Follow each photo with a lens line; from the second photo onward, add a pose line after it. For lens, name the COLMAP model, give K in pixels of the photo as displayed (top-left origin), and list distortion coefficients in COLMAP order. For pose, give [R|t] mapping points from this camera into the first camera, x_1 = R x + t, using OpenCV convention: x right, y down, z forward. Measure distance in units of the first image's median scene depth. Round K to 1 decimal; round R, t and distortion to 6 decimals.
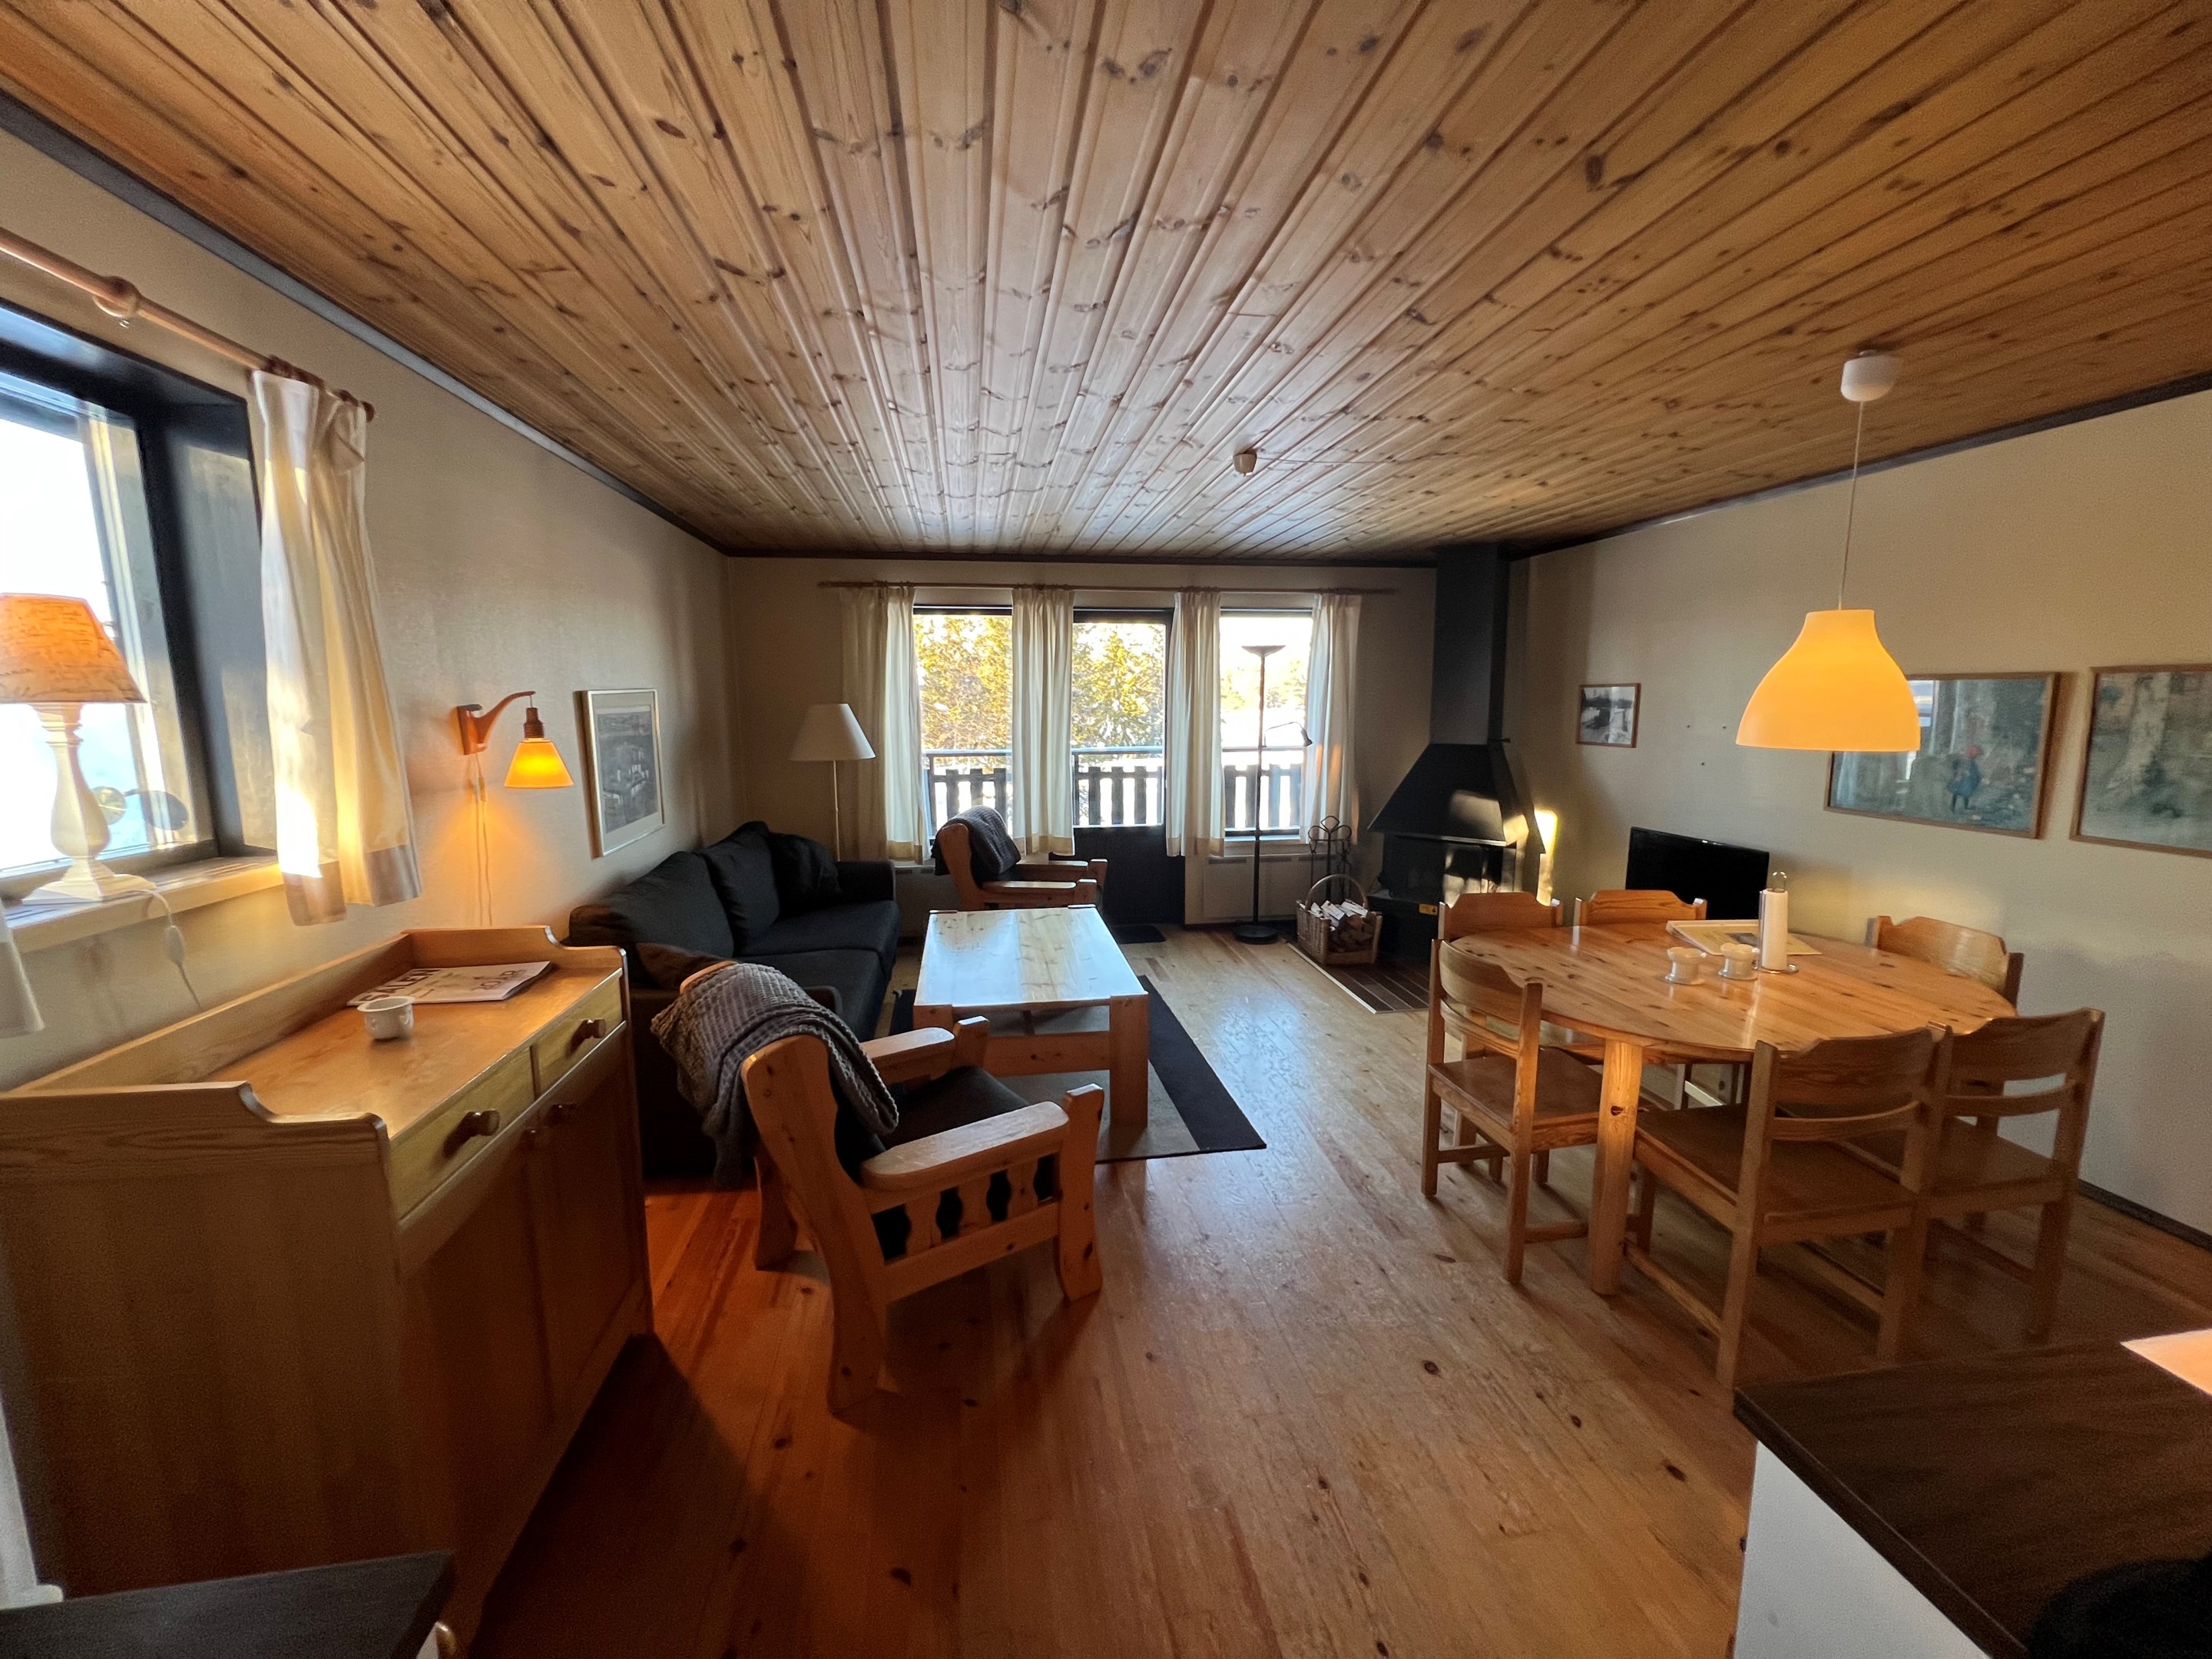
lens RADIAL K [[906.0, 0, 1106.0], [0, 906.0, 829.5], [0, 0, 1]] dist [0.000666, 0.000042]
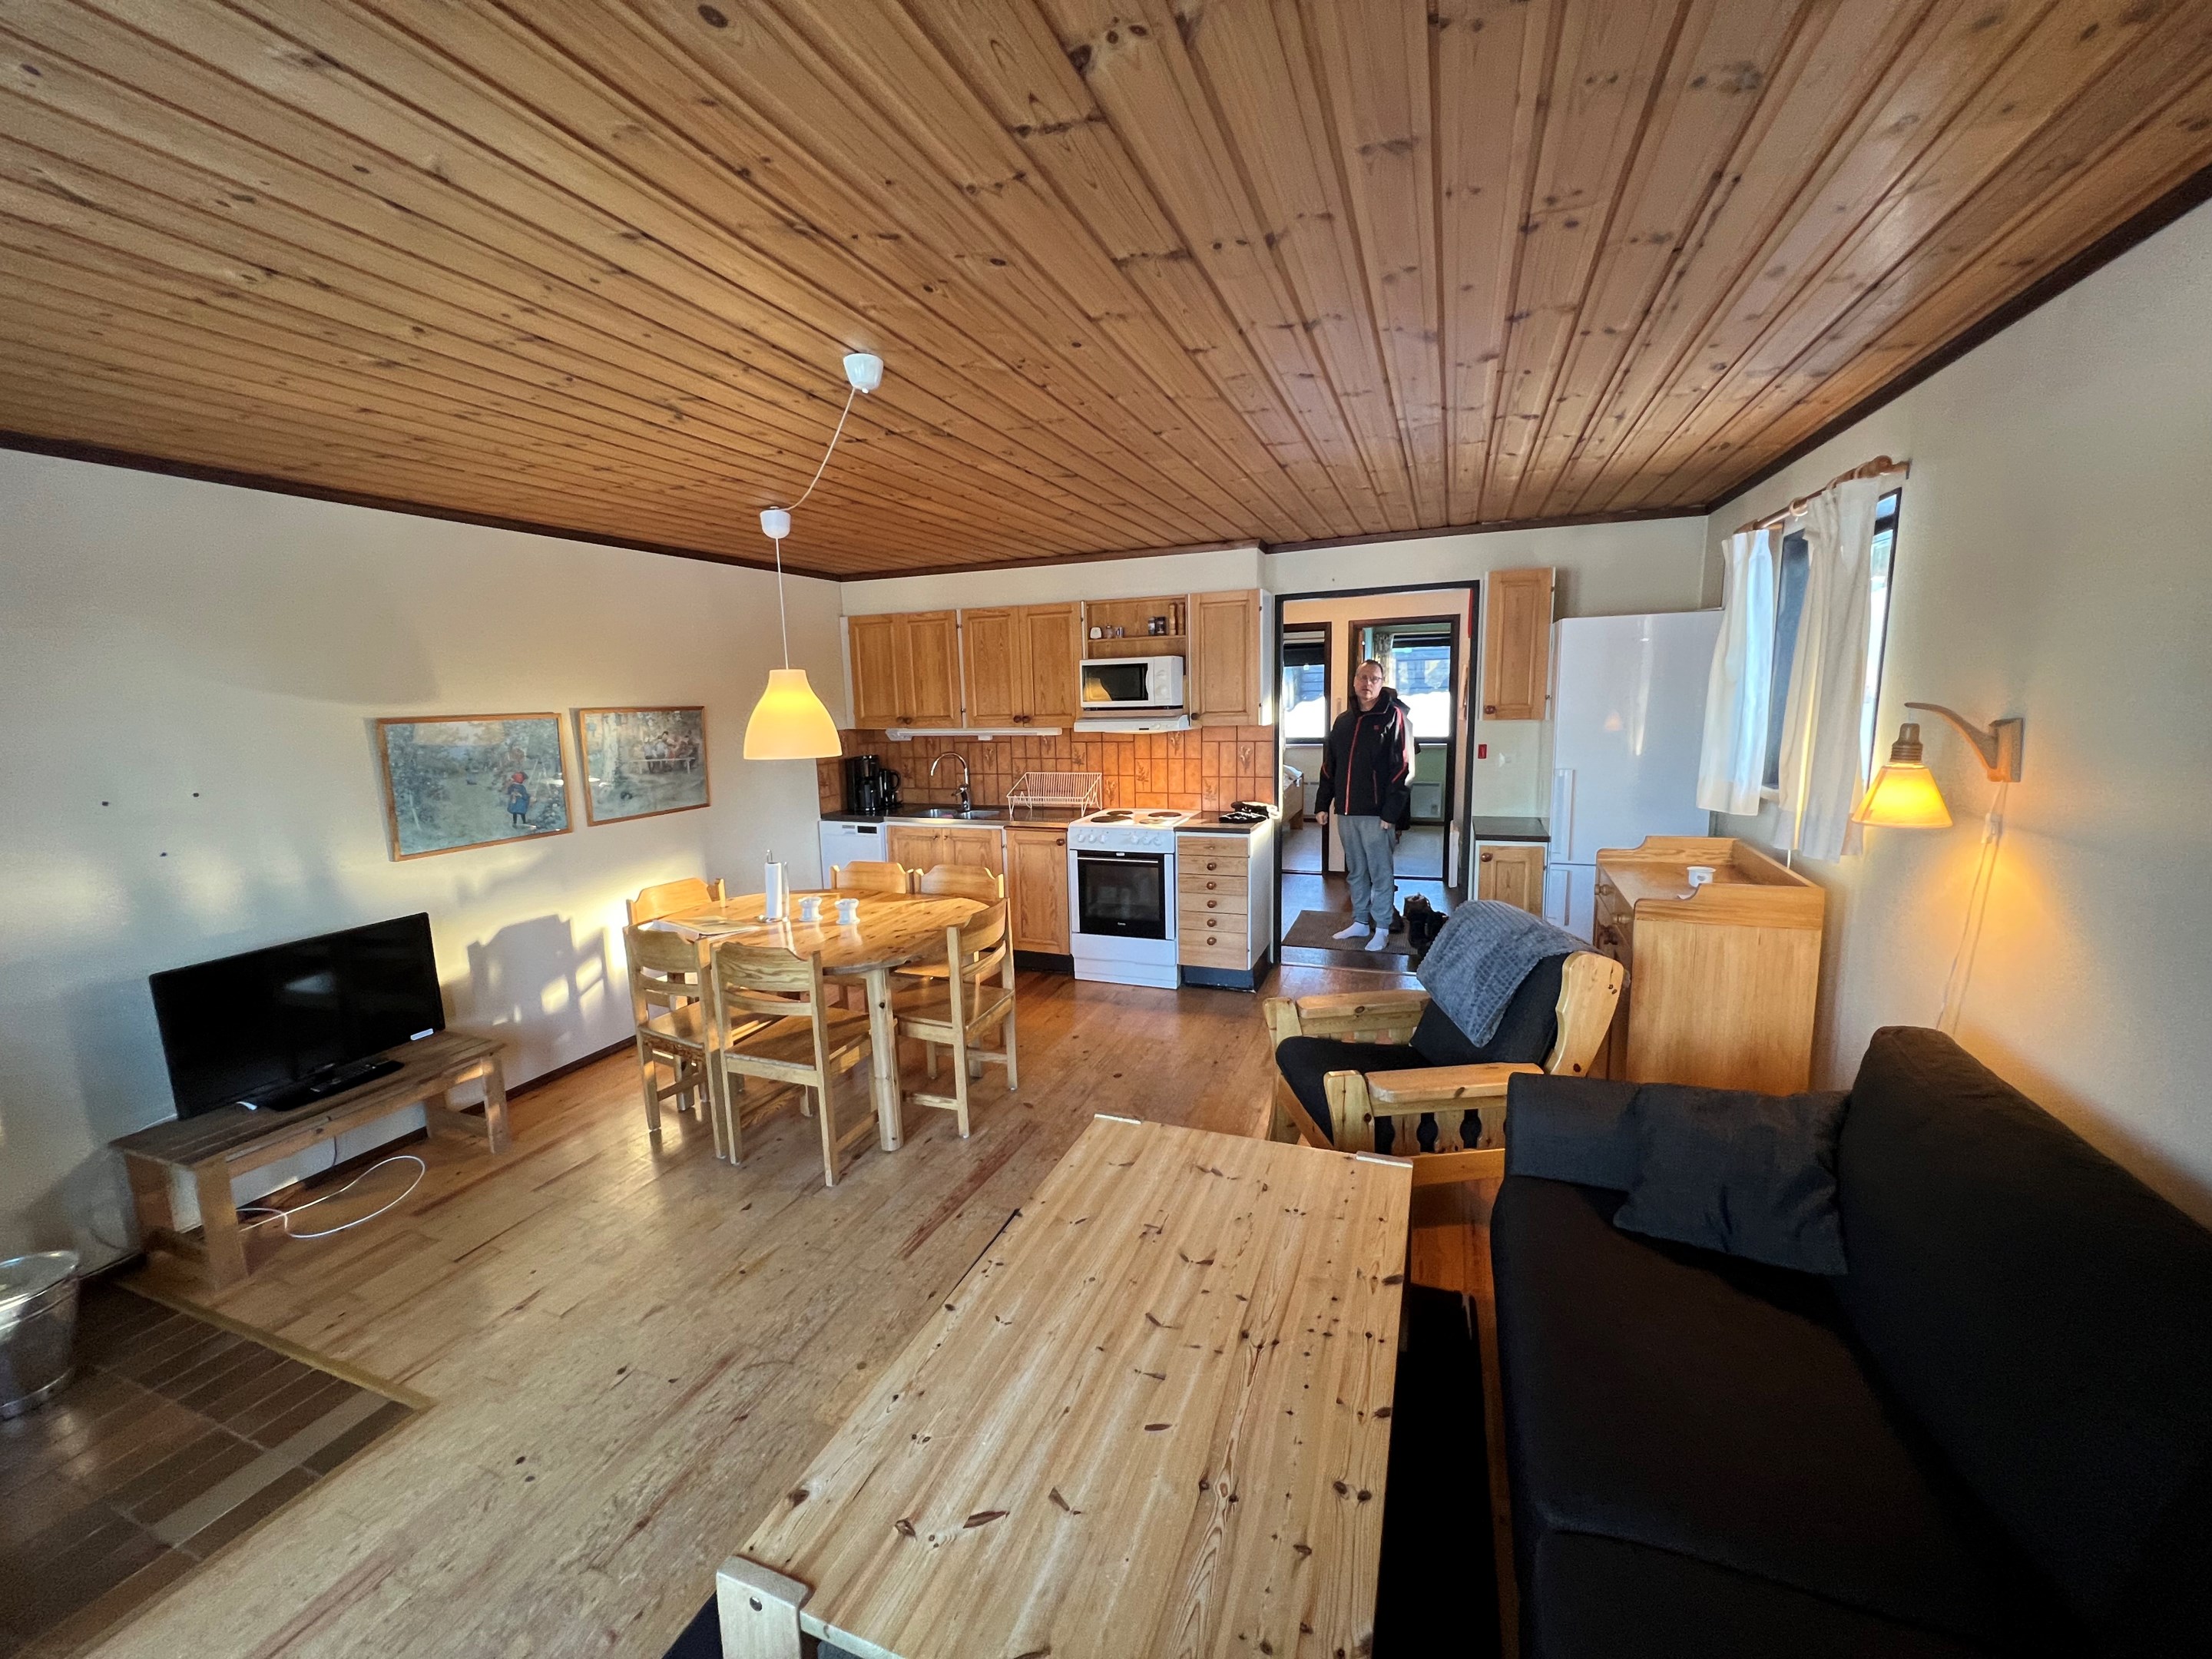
lens RADIAL K [[906.0, 0, 1106.0], [0, 906.0, 829.5], [0, 0, 1]] dist [0.000666, 0.000042]
pose [[-0.875122, -0.047706, 0.481544, -0.359865], [0.097813, 0.957148, 0.272582, -0.293095], [-0.473913, 0.285643, -0.832955, 1.771611]]
